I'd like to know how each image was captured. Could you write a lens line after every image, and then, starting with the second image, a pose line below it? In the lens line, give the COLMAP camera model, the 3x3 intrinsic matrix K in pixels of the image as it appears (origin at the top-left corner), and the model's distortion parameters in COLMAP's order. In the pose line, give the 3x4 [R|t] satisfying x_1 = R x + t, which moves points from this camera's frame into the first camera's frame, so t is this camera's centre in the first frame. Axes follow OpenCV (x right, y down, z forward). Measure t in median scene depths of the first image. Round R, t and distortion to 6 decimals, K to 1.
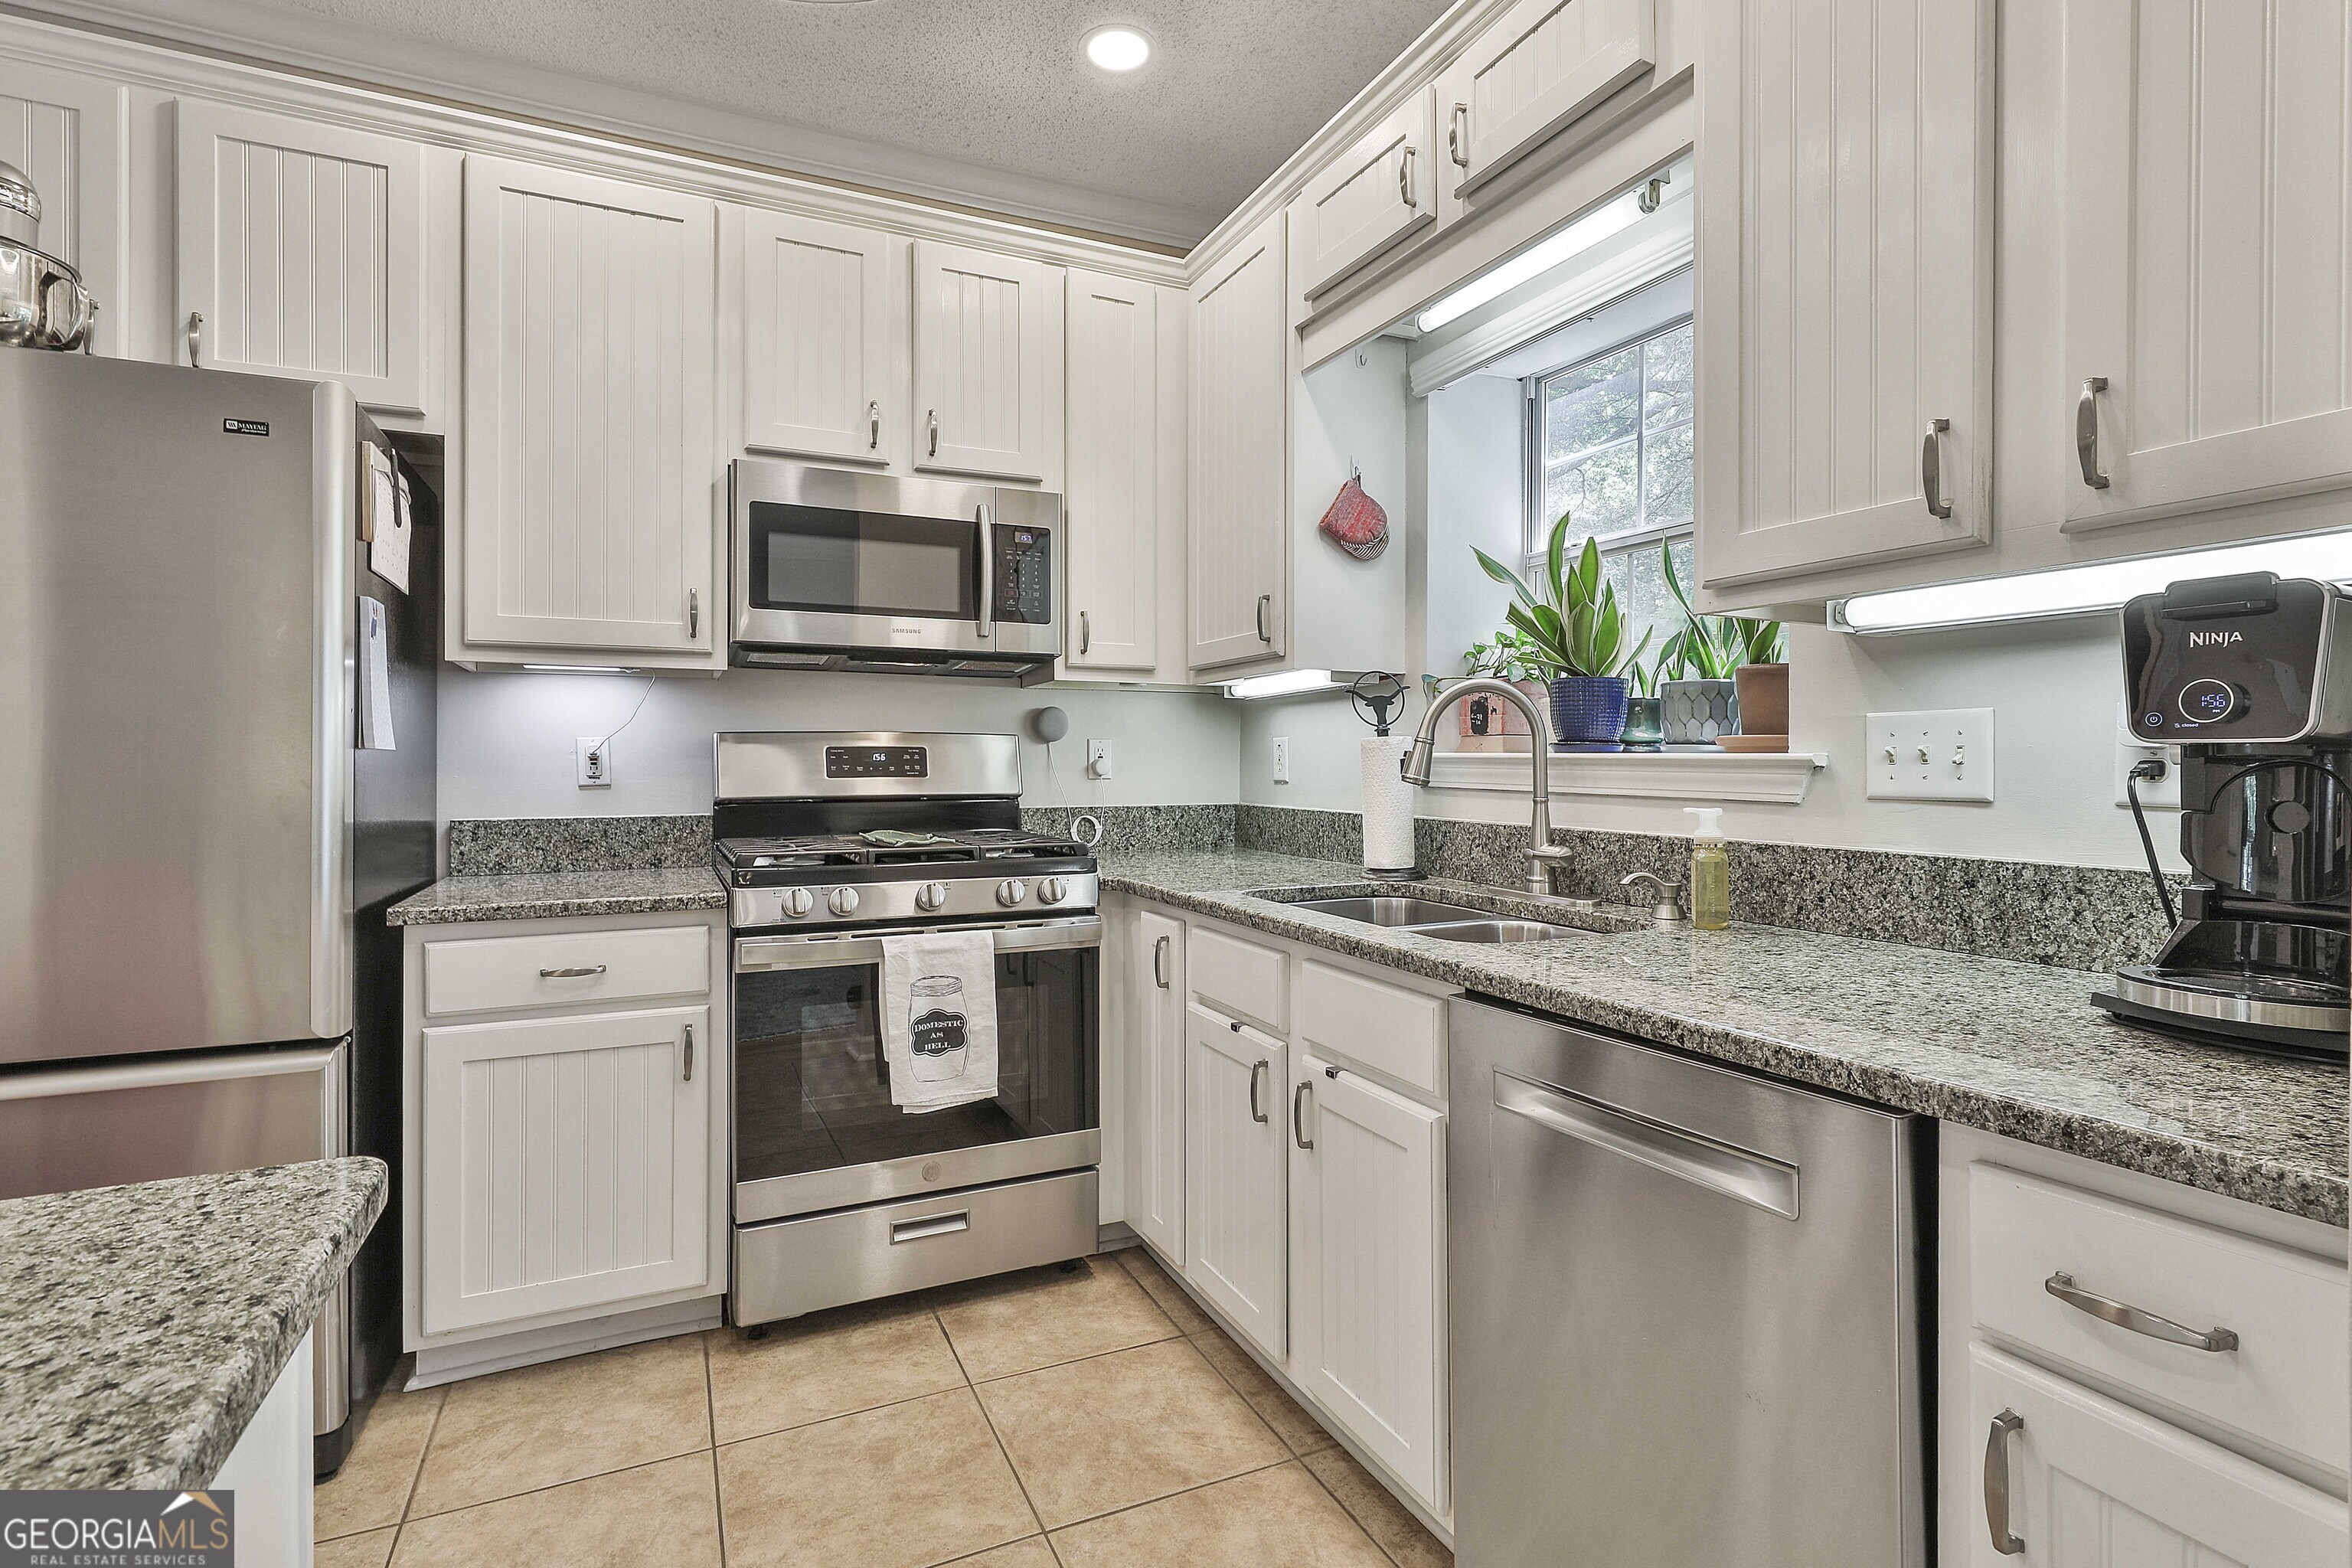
lens RADIAL K [[1152.6, 0, 1189.0], [0, 1152.6, 755.3], [0, 0, 1]] dist [-0.004626, 0.000088]
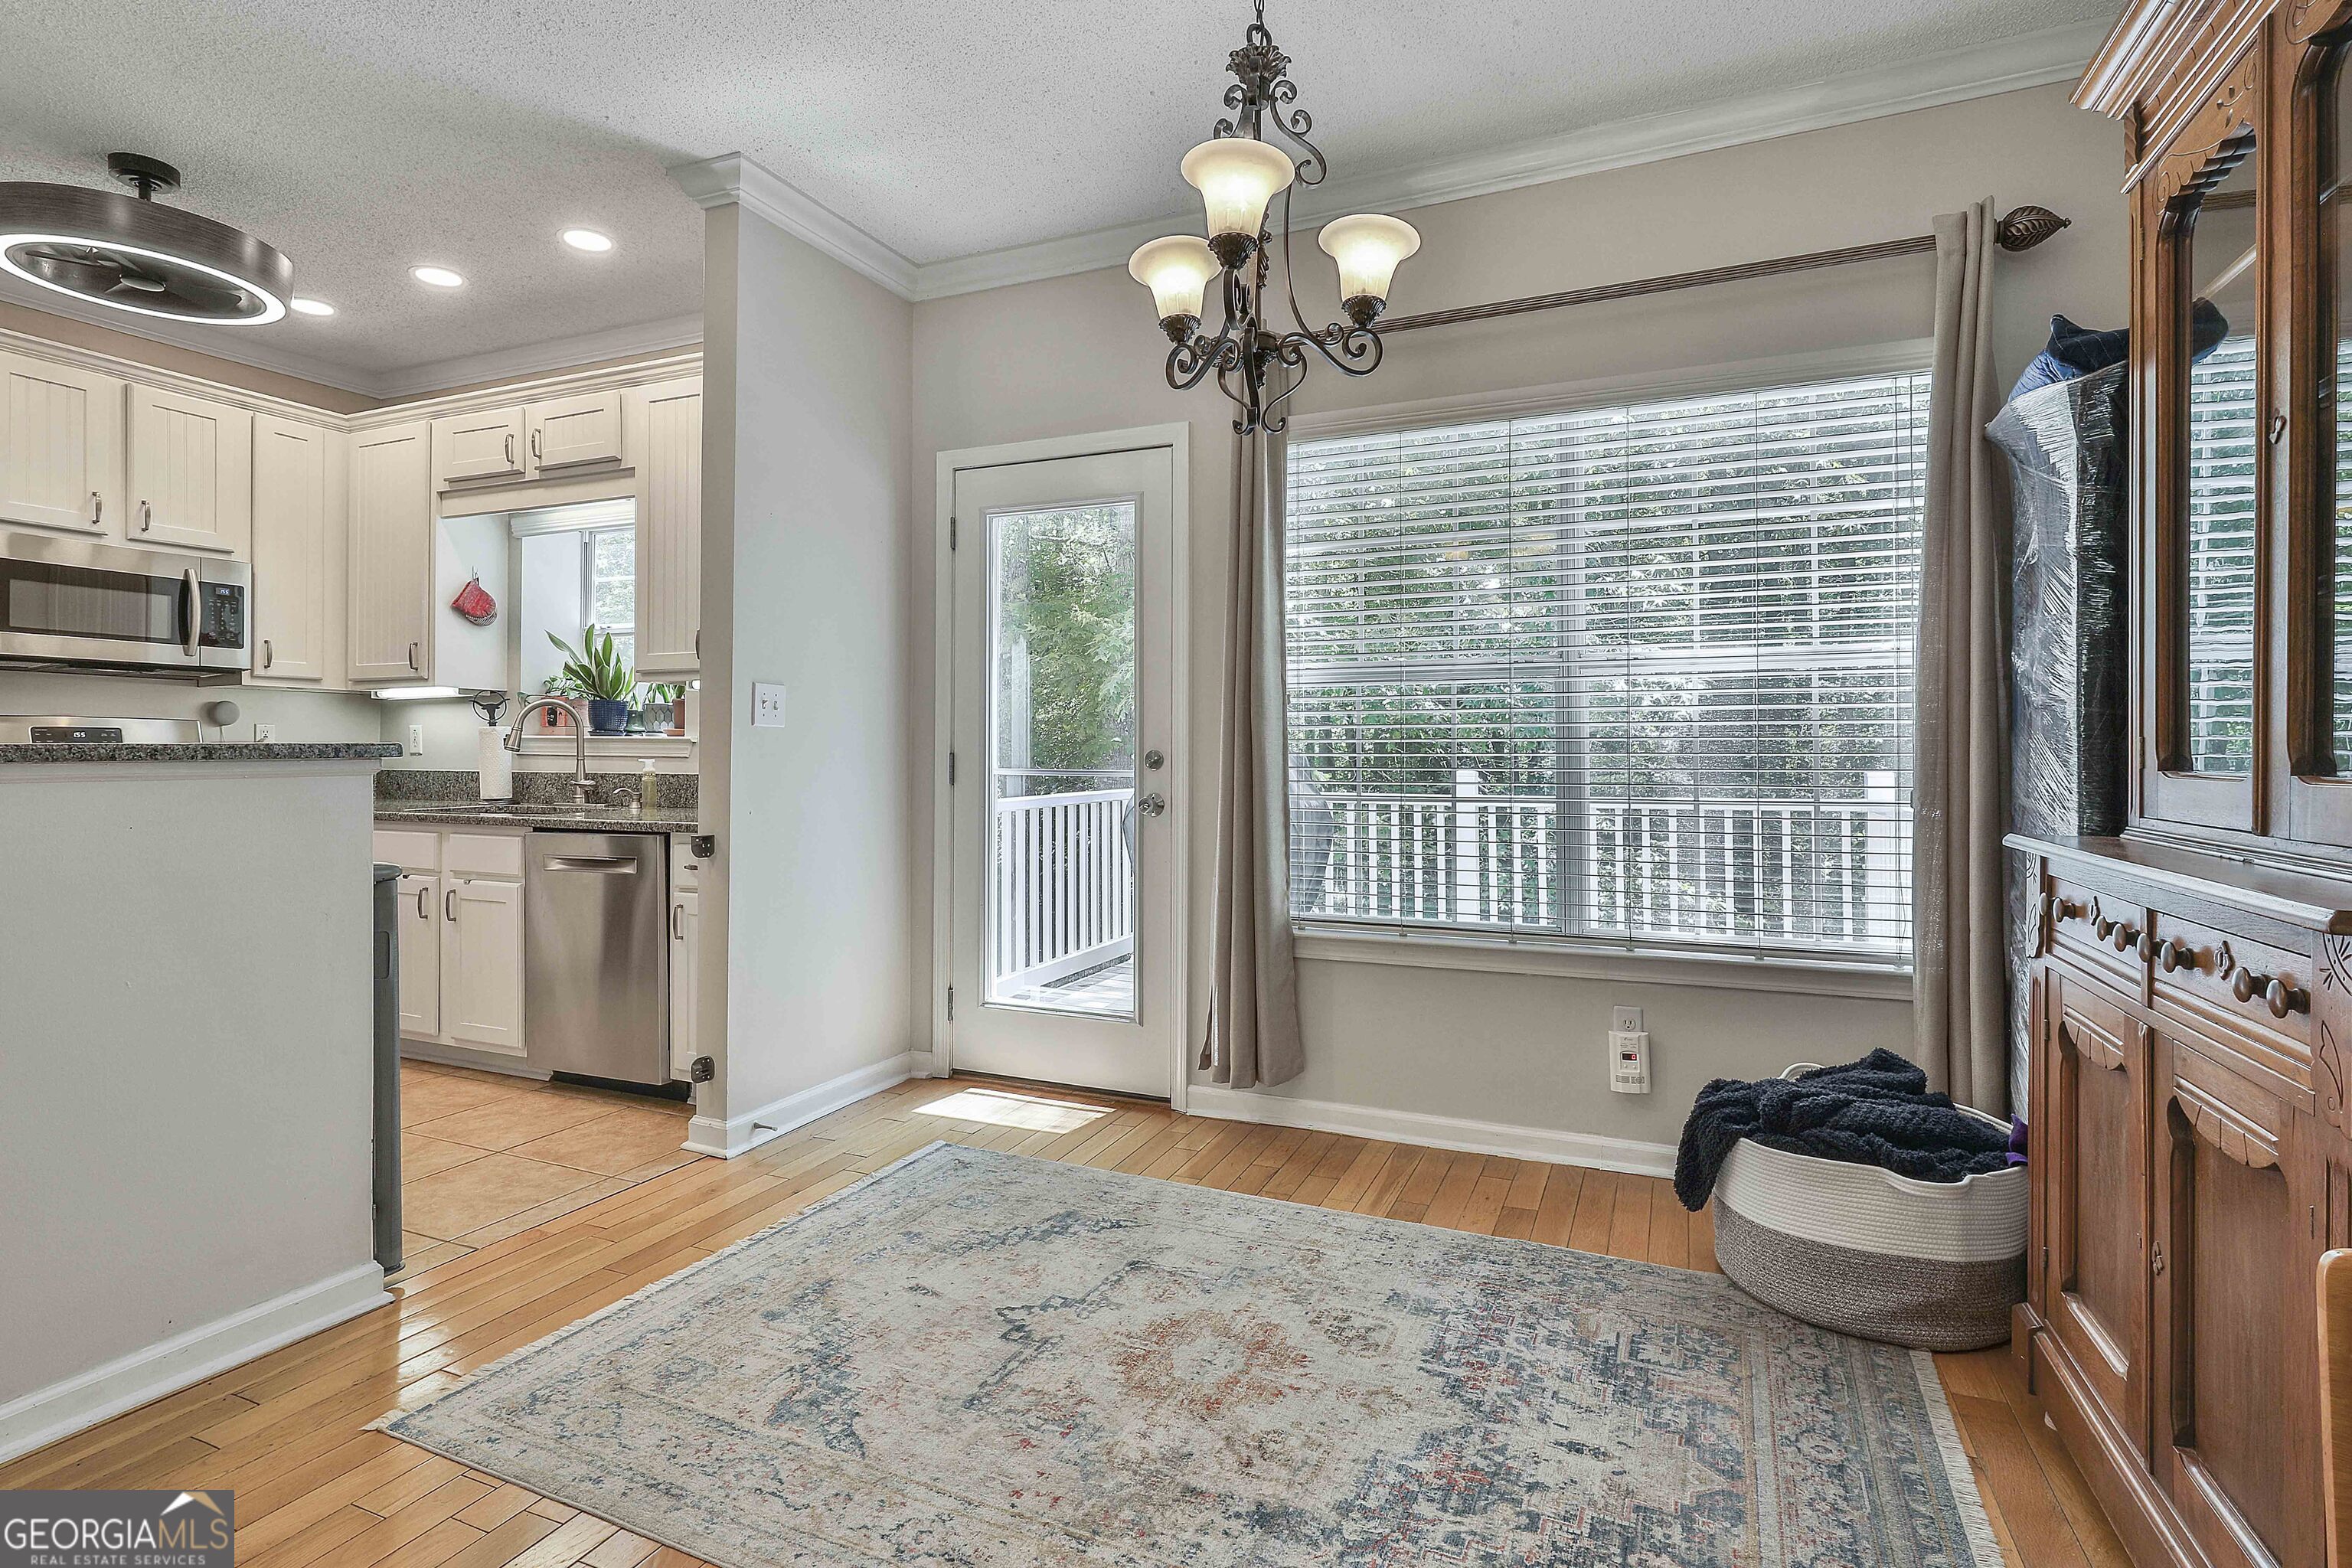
lens RADIAL K [[1152.6, 0, 1189.0], [0, 1152.6, 755.3], [0, 0, 1]] dist [-0.004626, 0.000088]
pose [[0.754645, 0.000842, 0.656133, -0.190478], [-0.006662, 0.999957, 0.006378, 0.010007], [-0.656099, -0.009184, 0.754619, -1.070706]]
